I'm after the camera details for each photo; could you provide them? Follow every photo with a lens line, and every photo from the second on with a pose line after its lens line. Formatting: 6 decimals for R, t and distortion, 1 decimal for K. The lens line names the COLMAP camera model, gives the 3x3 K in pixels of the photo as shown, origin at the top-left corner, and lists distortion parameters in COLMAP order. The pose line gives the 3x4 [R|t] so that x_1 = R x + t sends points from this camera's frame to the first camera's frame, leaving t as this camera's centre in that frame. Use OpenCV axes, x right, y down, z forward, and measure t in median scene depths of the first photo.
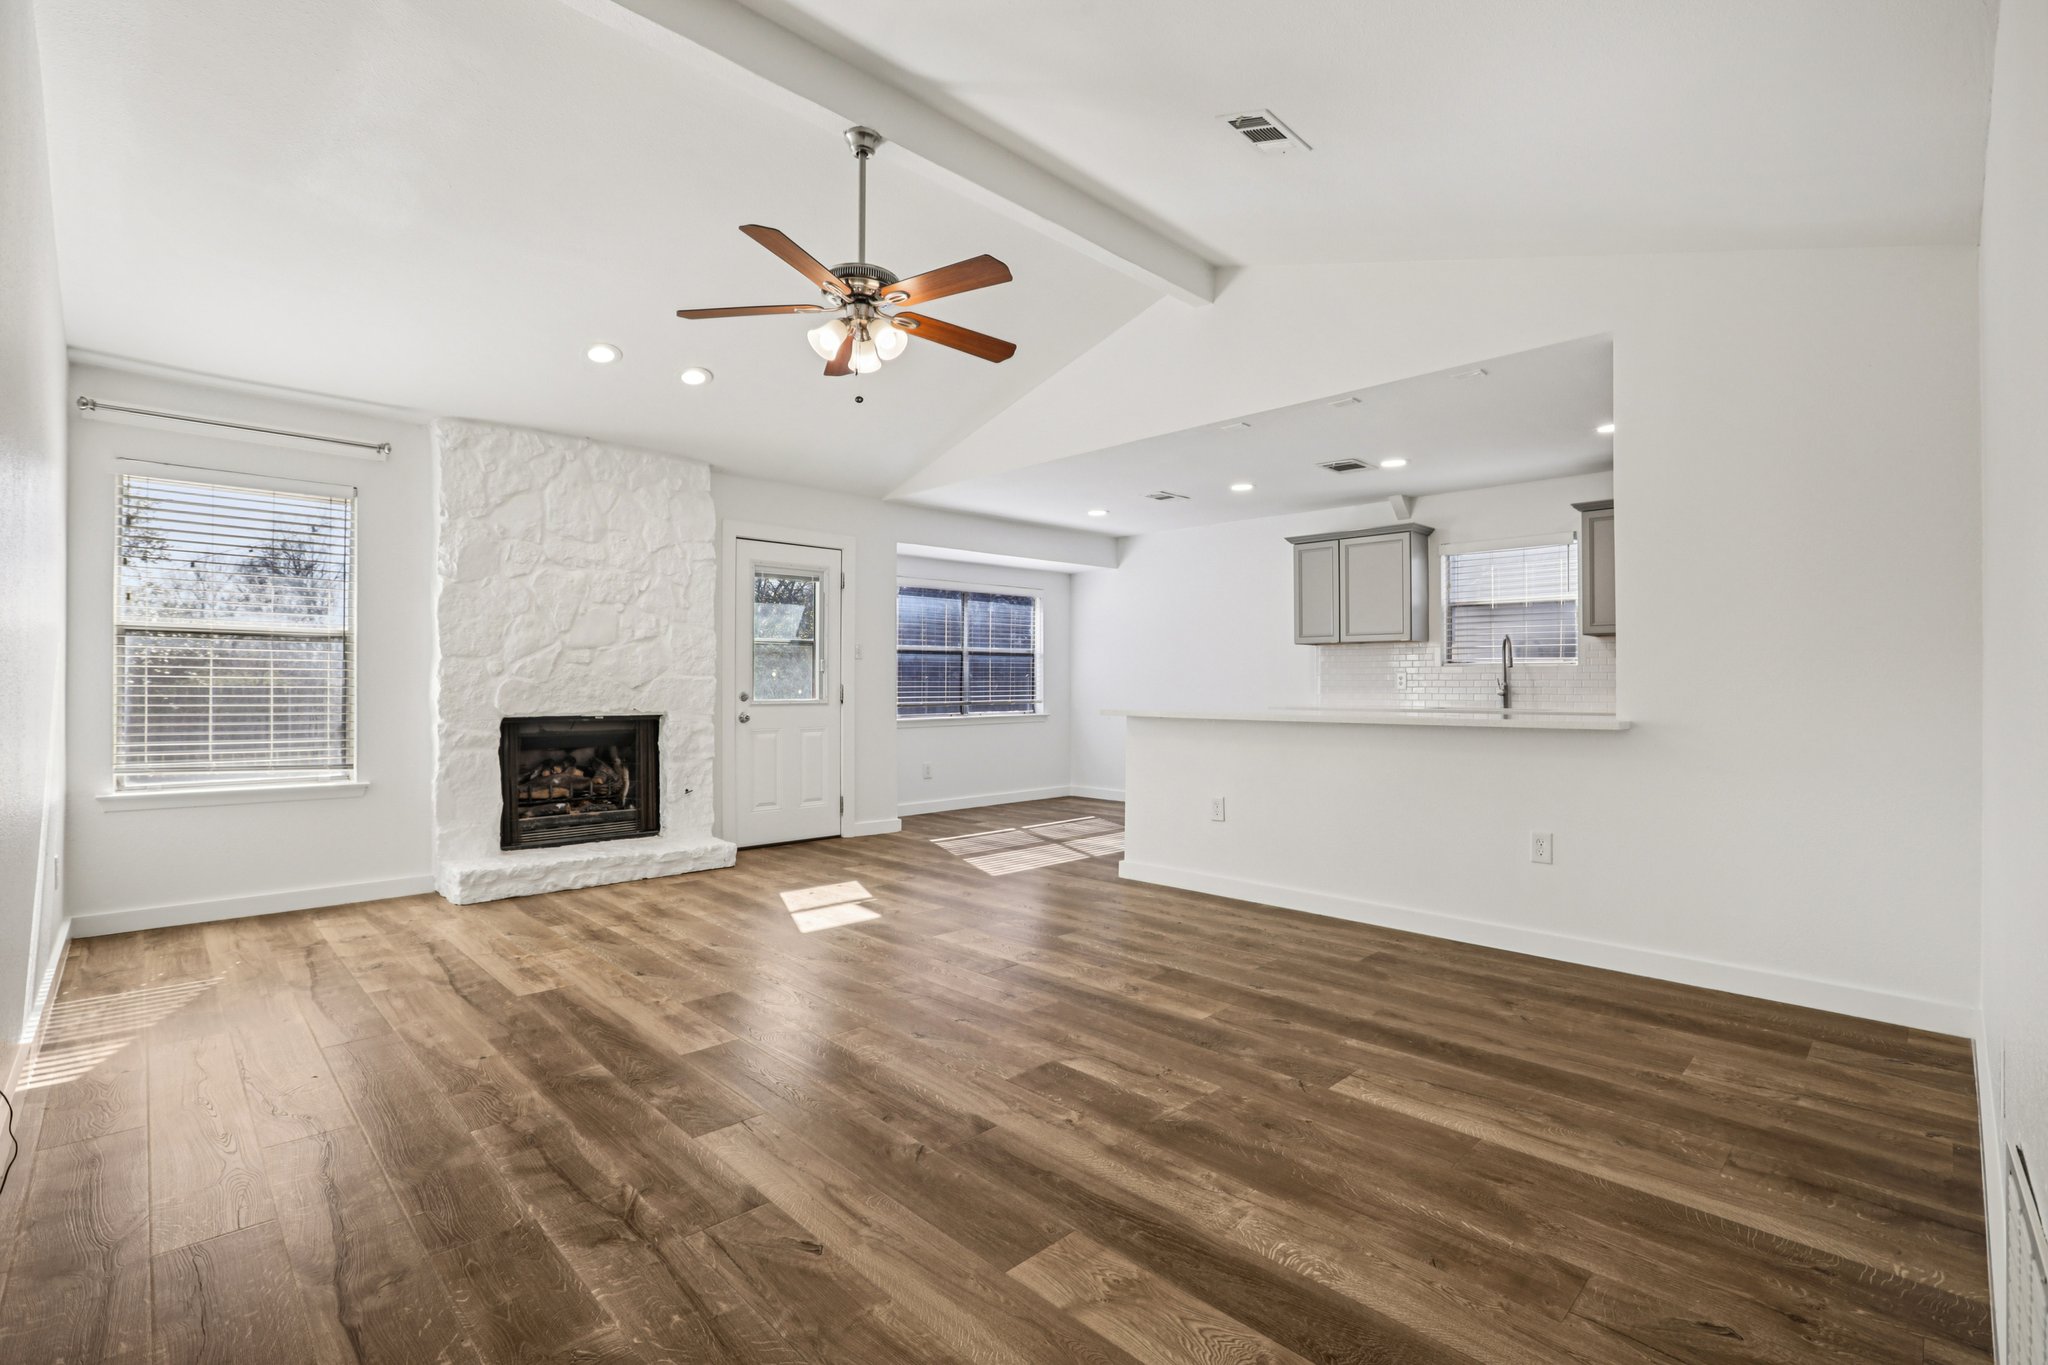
lens RADIAL K [[924.6, 0, 1021.2], [0, 924.6, 676.0], [0, 0, 1]] dist [-0.047192, 0.011384]
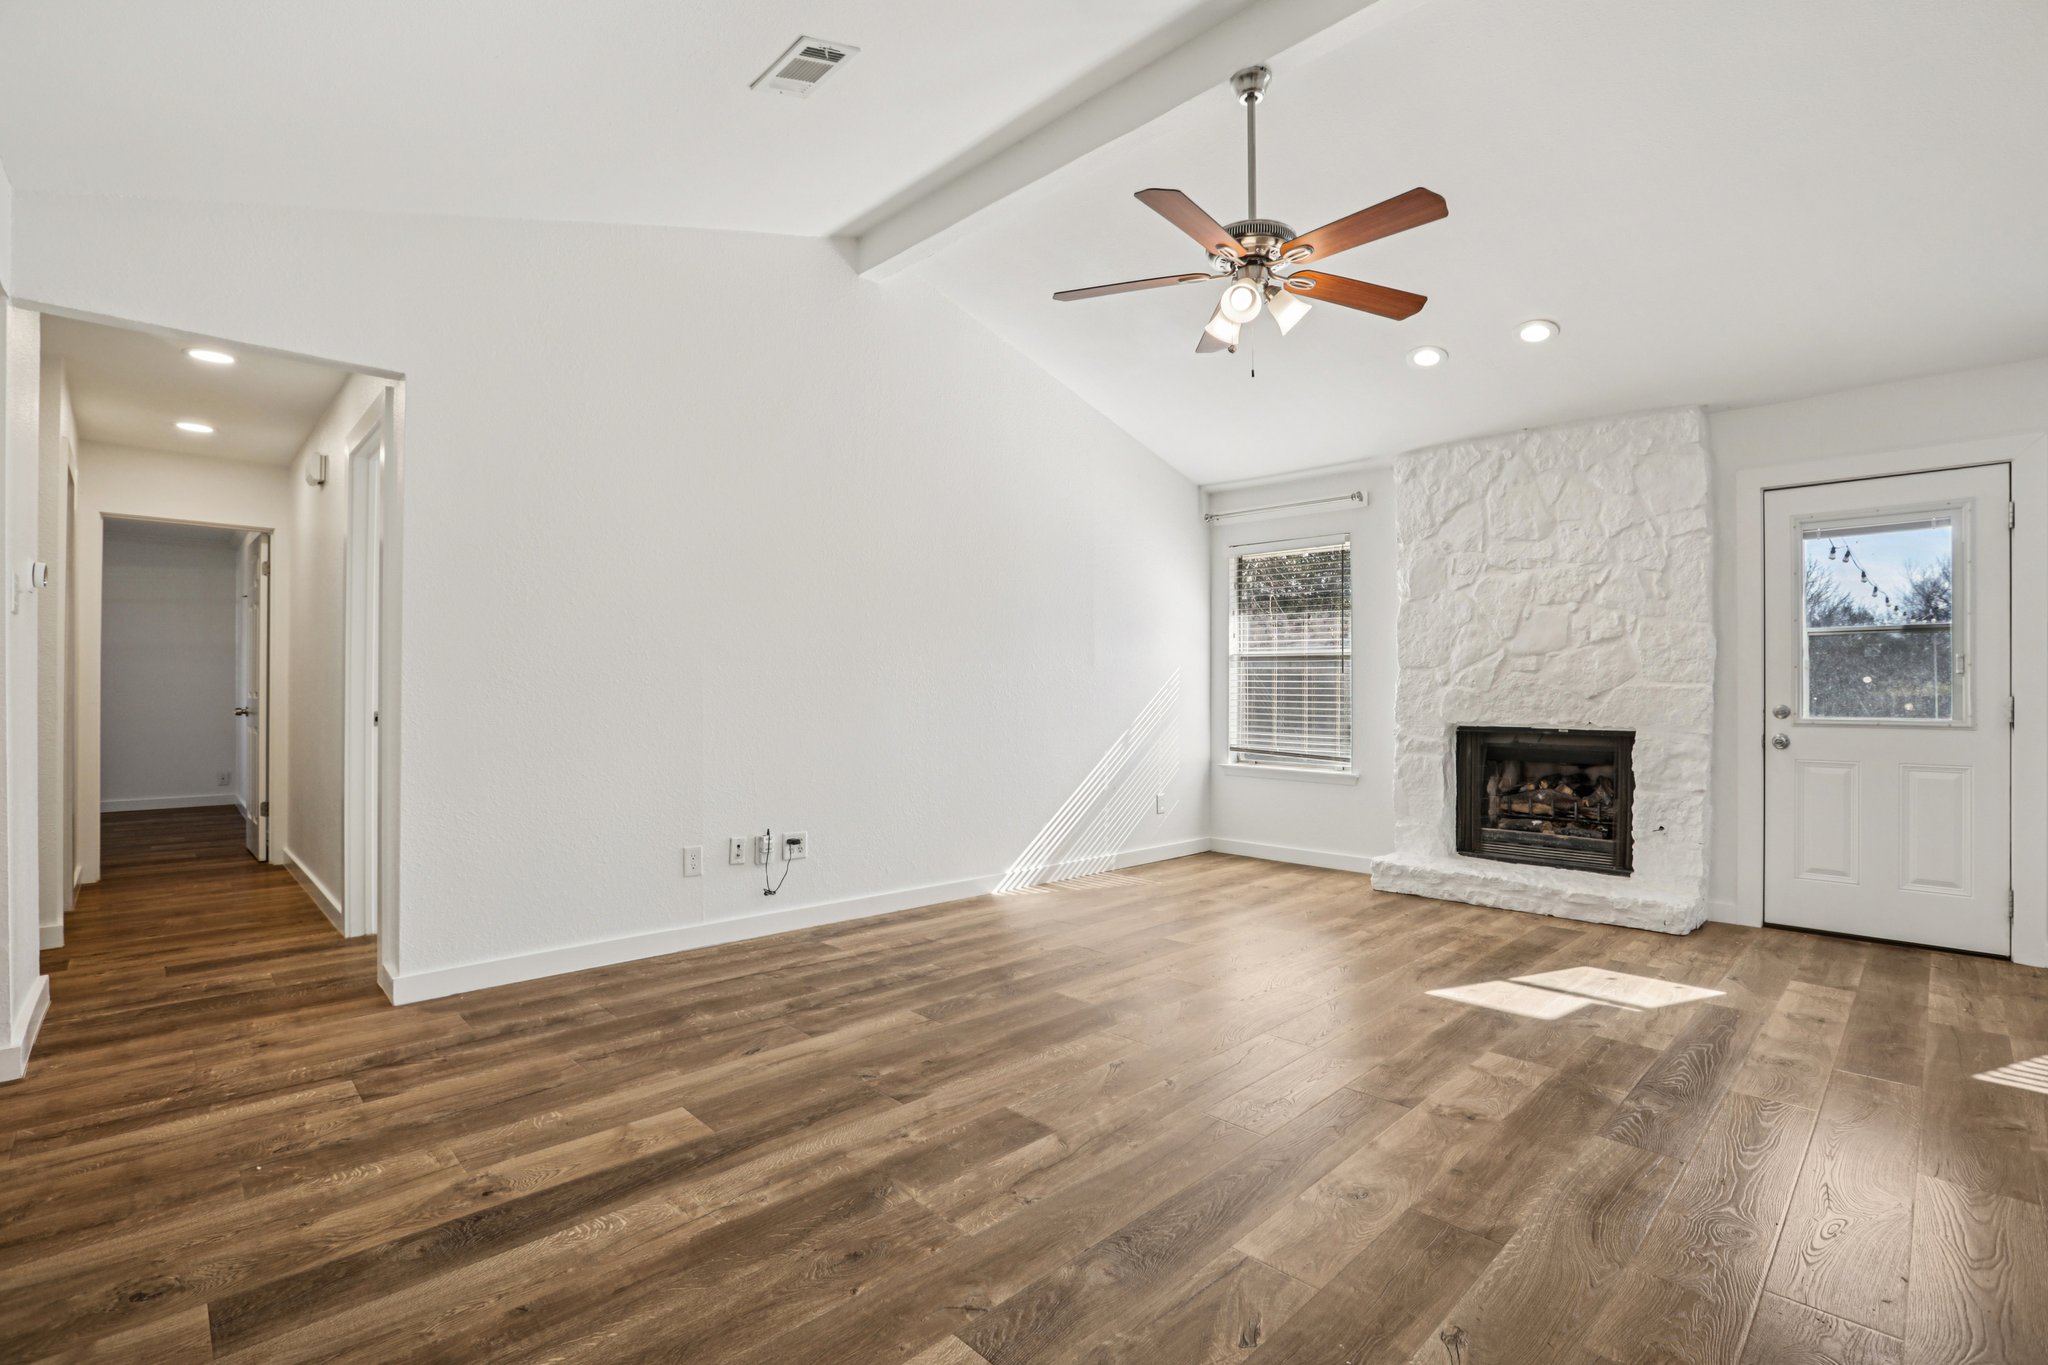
lens RADIAL K [[924.6, 0, 1034.7], [0, 924.6, 690.6], [0, 0, 1]] dist [-0.047192, 0.011384]
pose [[0.012967, -0.002976, -0.999911, 0.465271], [0.005199, 0.999982, -0.002909, 0.006167], [0.999902, -0.005161, 0.012982, 0.508421]]
